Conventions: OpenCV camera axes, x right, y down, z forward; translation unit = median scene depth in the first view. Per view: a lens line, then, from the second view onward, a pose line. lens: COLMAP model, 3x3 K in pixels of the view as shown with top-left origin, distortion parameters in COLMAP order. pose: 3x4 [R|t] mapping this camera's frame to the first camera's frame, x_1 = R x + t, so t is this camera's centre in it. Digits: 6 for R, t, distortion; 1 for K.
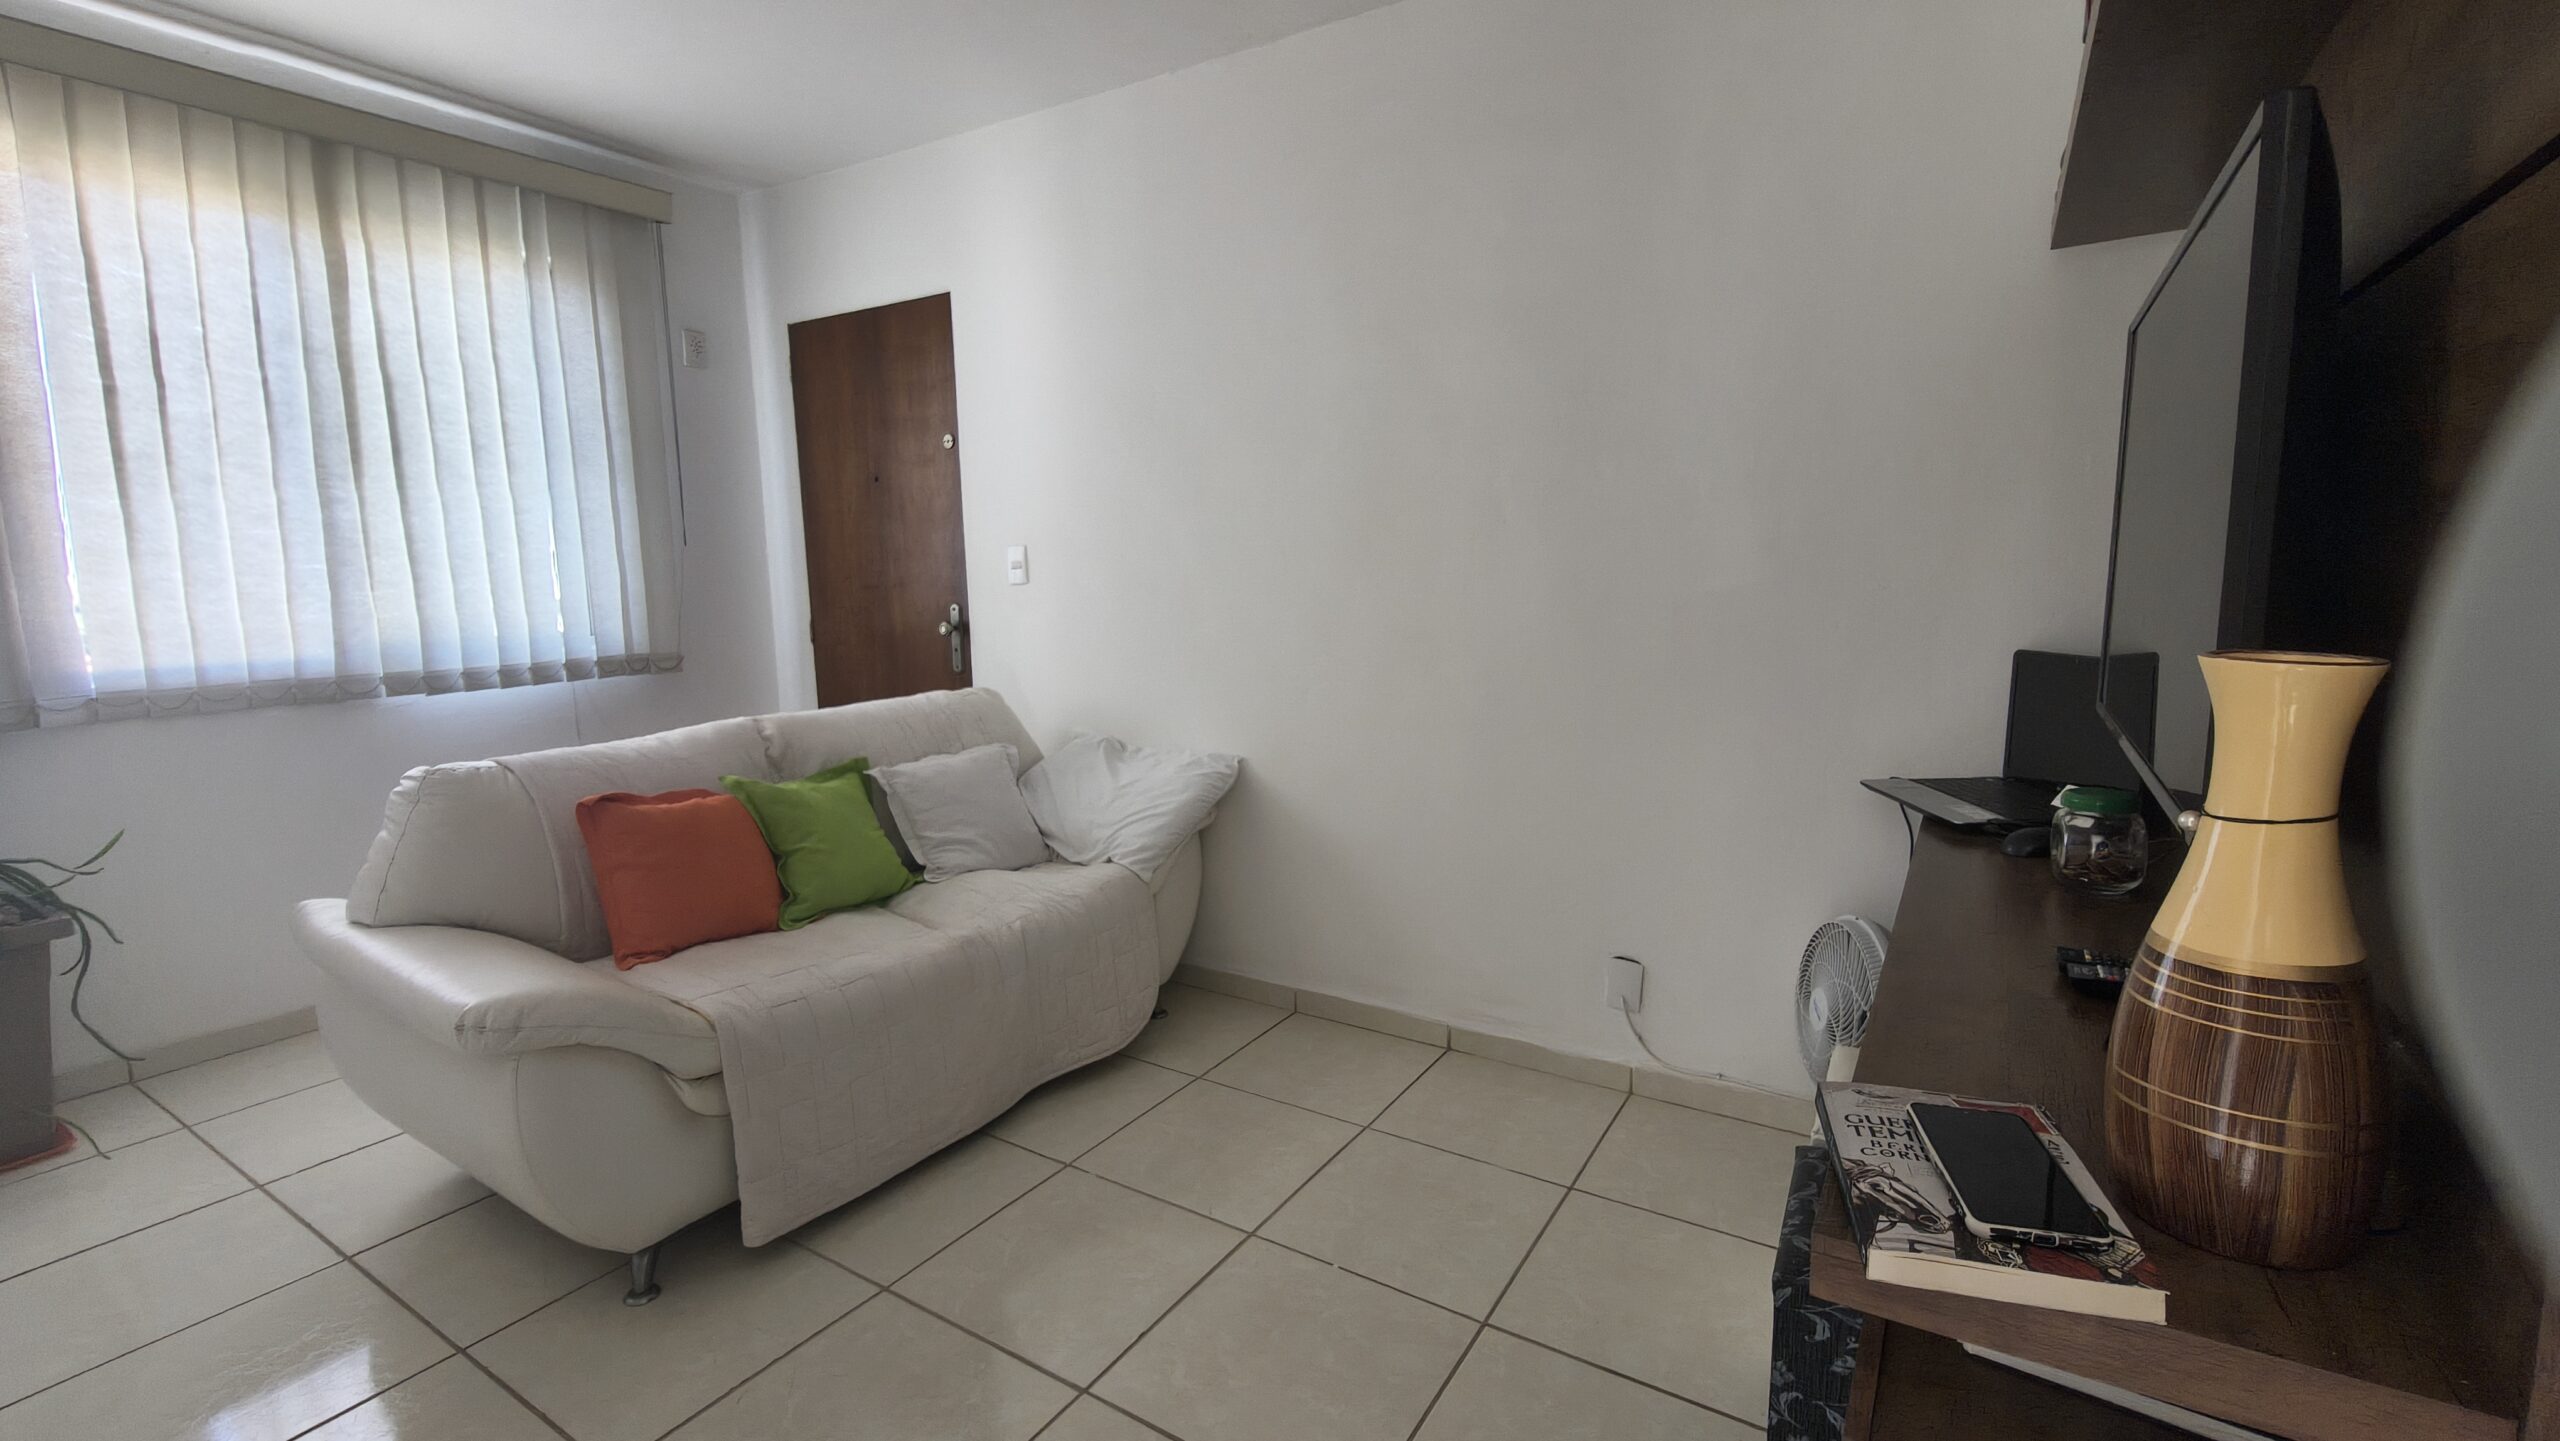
lens RADIAL K [[1108.2, 0, 1276.5], [0, 1108.2, 722.7], [0, 0, 1]] dist [0.003398, -0.000008]
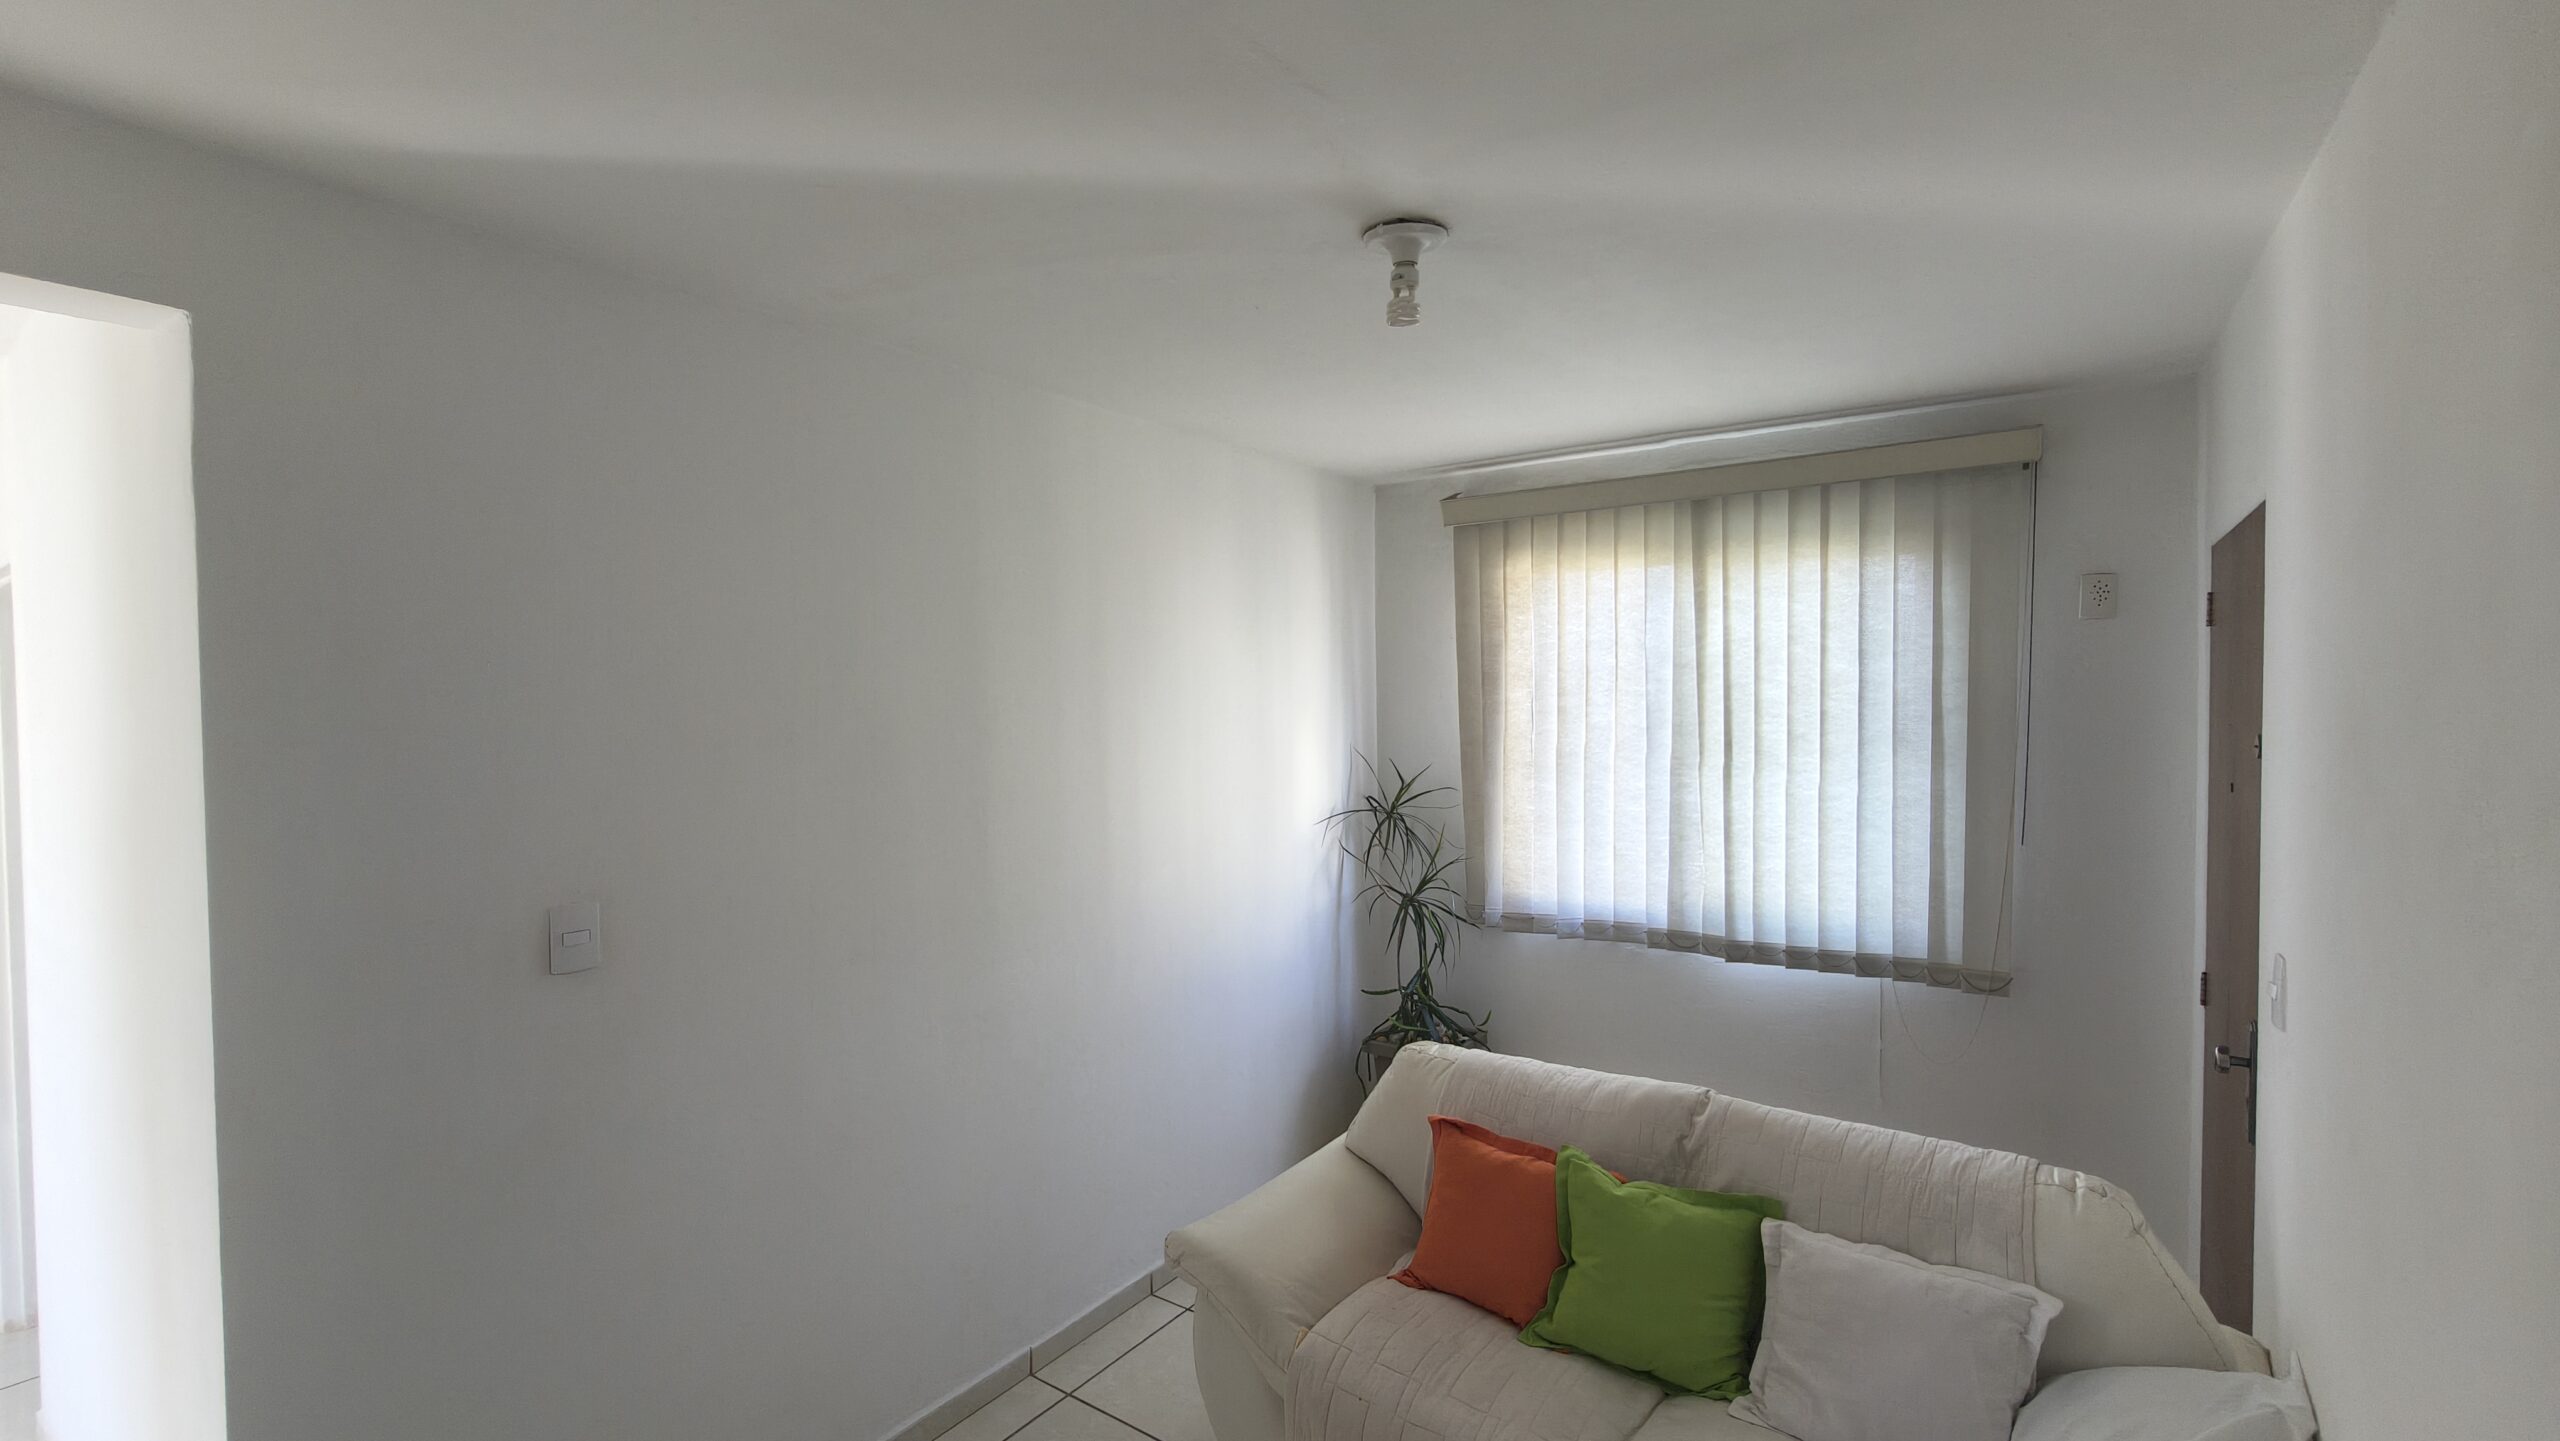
lens RADIAL K [[1108.2, 0, 1279.9], [0, 1108.2, 701.2], [0, 0, 1]] dist [0.003398, -0.000008]
pose [[-0.040262, 0.021317, -0.998962, 0.354991], [-0.140222, 0.989758, 0.026772, -0.251161], [0.989301, 0.141154, -0.036860, 0.577423]]
